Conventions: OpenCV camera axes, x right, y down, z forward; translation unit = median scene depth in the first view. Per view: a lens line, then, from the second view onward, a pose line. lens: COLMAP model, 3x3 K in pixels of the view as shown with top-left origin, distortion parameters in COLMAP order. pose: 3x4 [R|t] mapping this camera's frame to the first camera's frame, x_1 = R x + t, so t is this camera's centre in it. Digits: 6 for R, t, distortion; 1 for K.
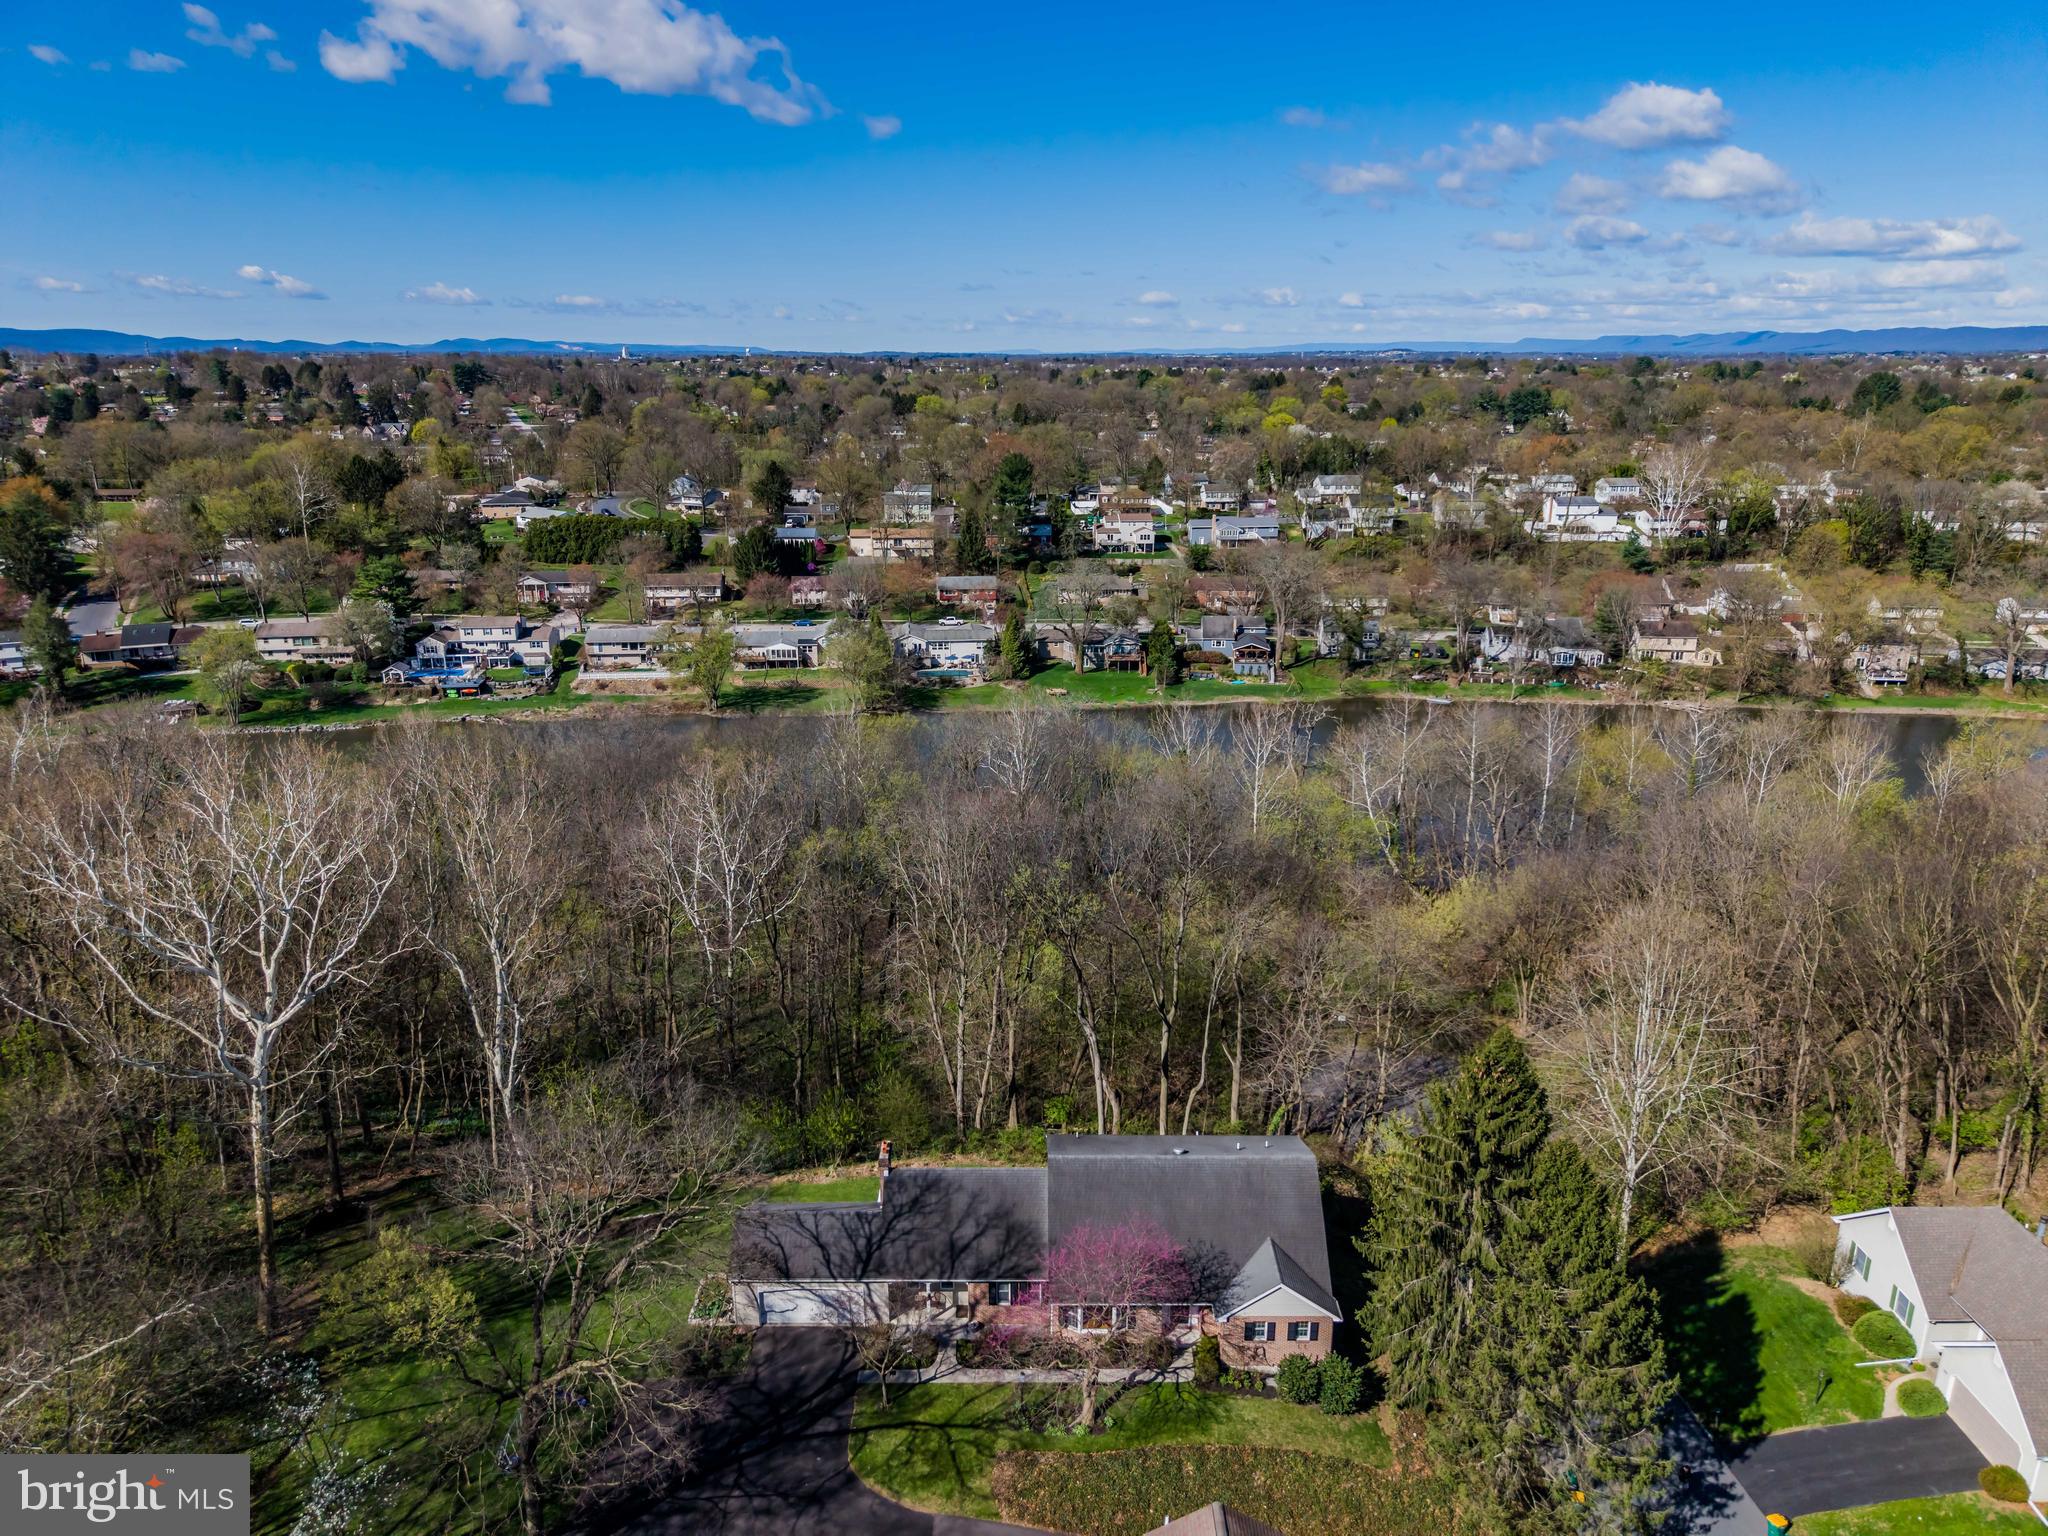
lens RADIAL K [[1406.5, 0, 1034.8], [0, 1406.5, 799.6], [0, 0, 1]] dist [0.052273, -0.061613]
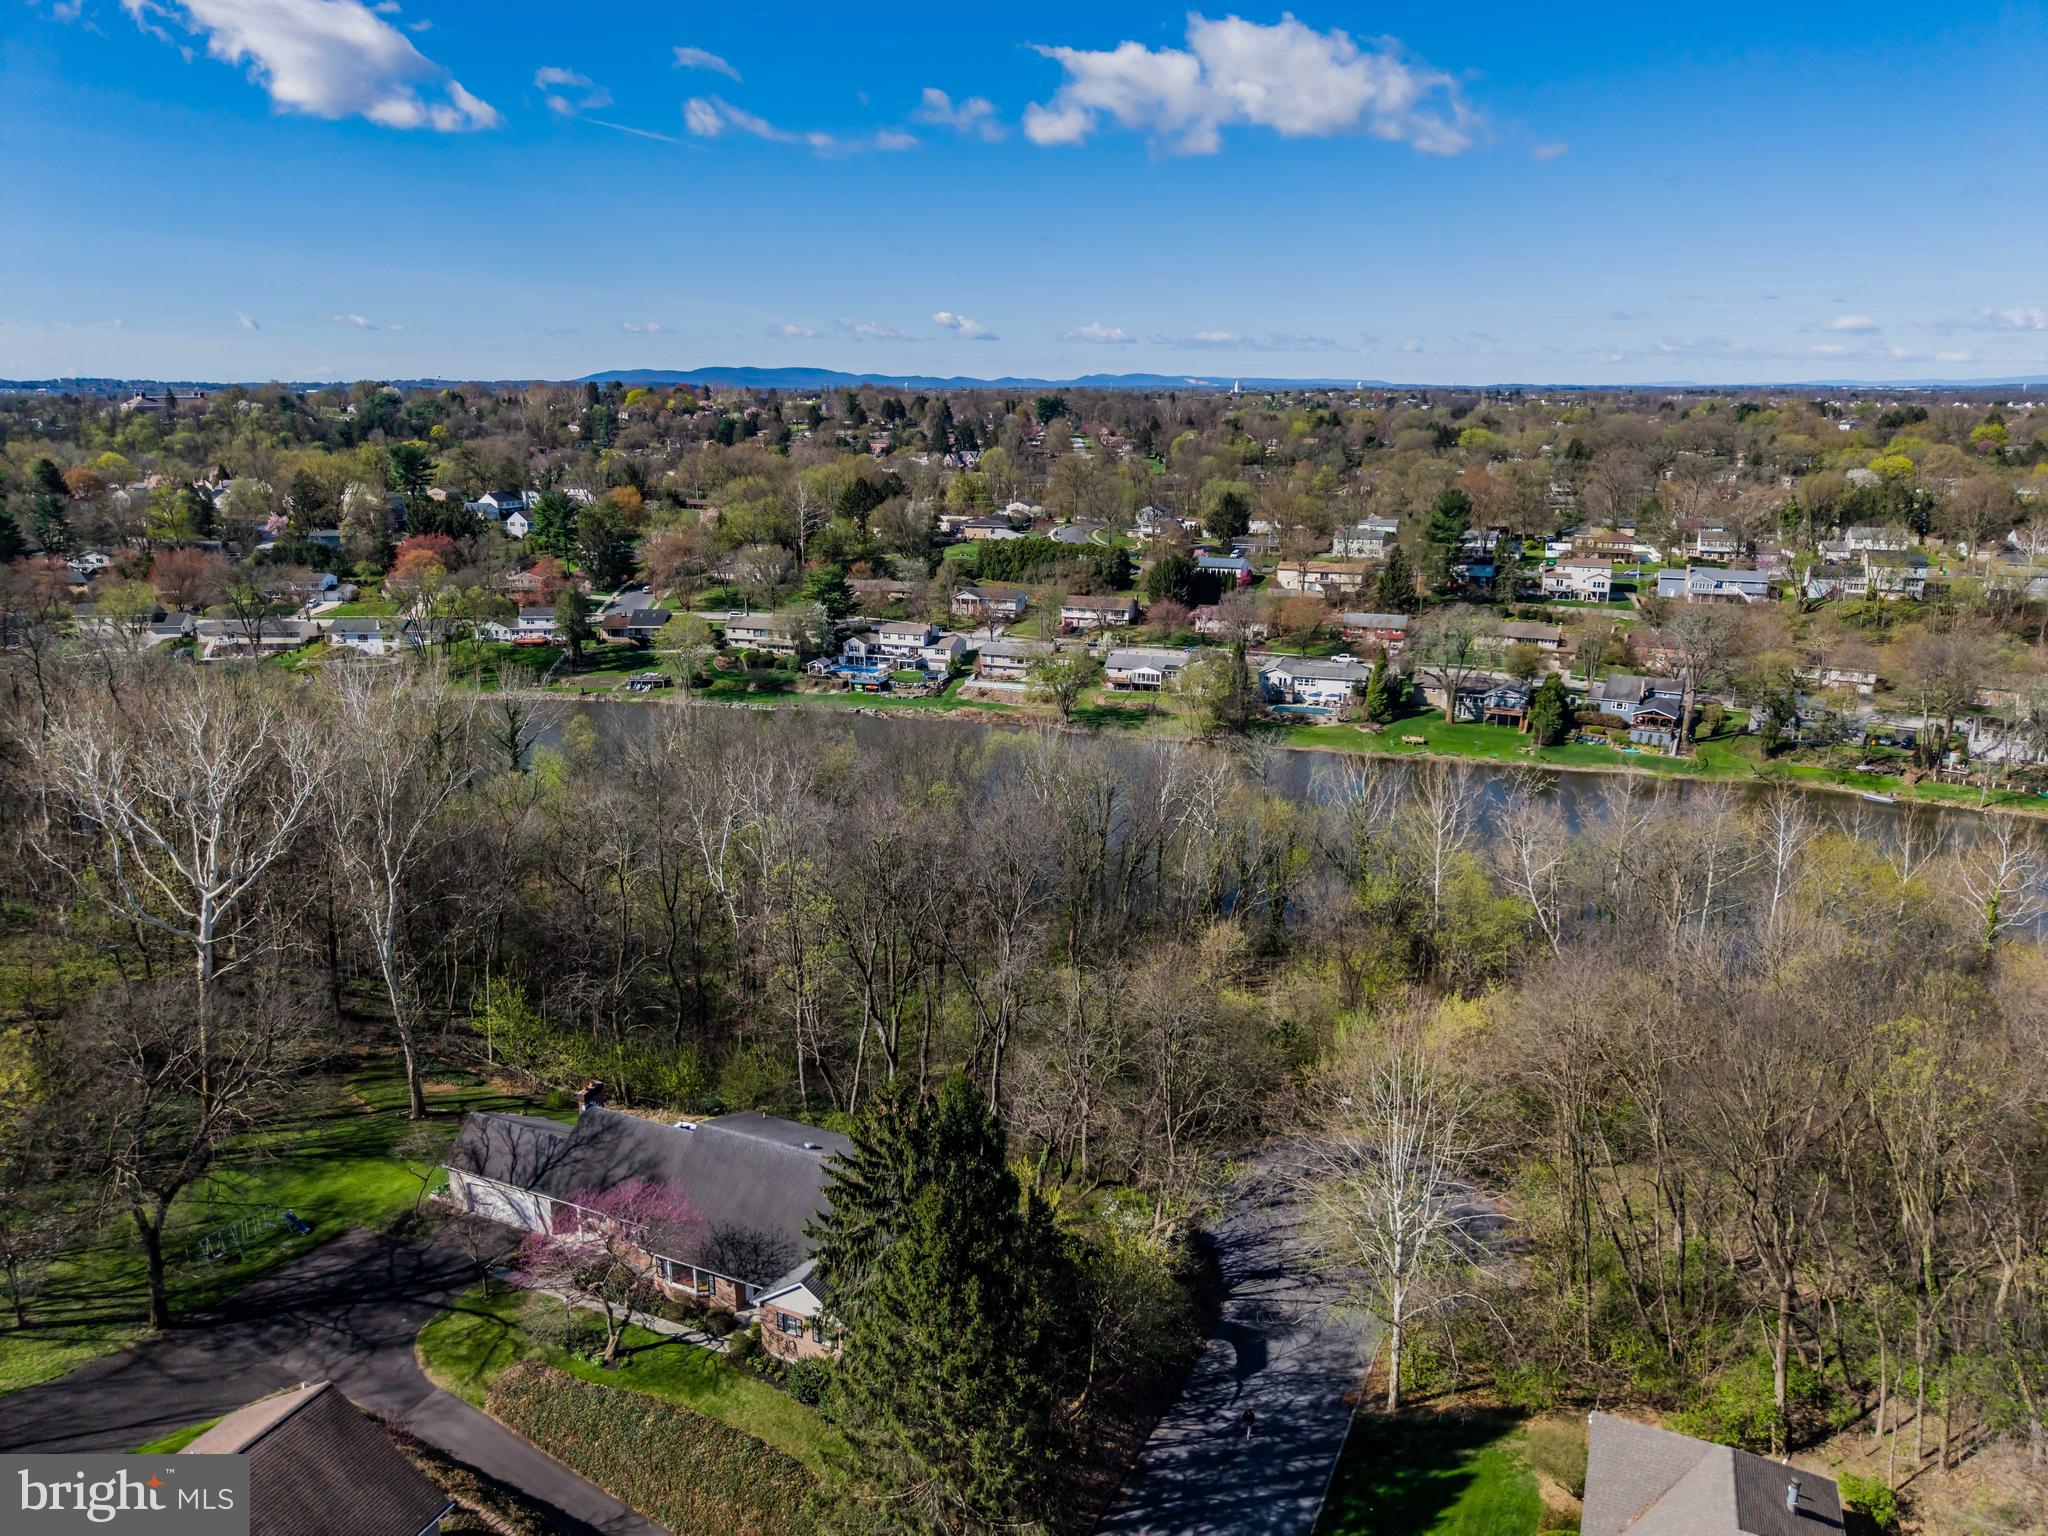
lens RADIAL K [[1450.5, 0, 1024.0], [0, 1450.5, 768.0], [0, 0, 1]] dist [-0.000537, -0.004241]
pose [[0.903158, 0.108375, -0.415405, 0.158721], [-0.128212, 0.991544, -0.020069, -0.005484], [0.409717, 0.071385, 0.909415, 0.019517]]
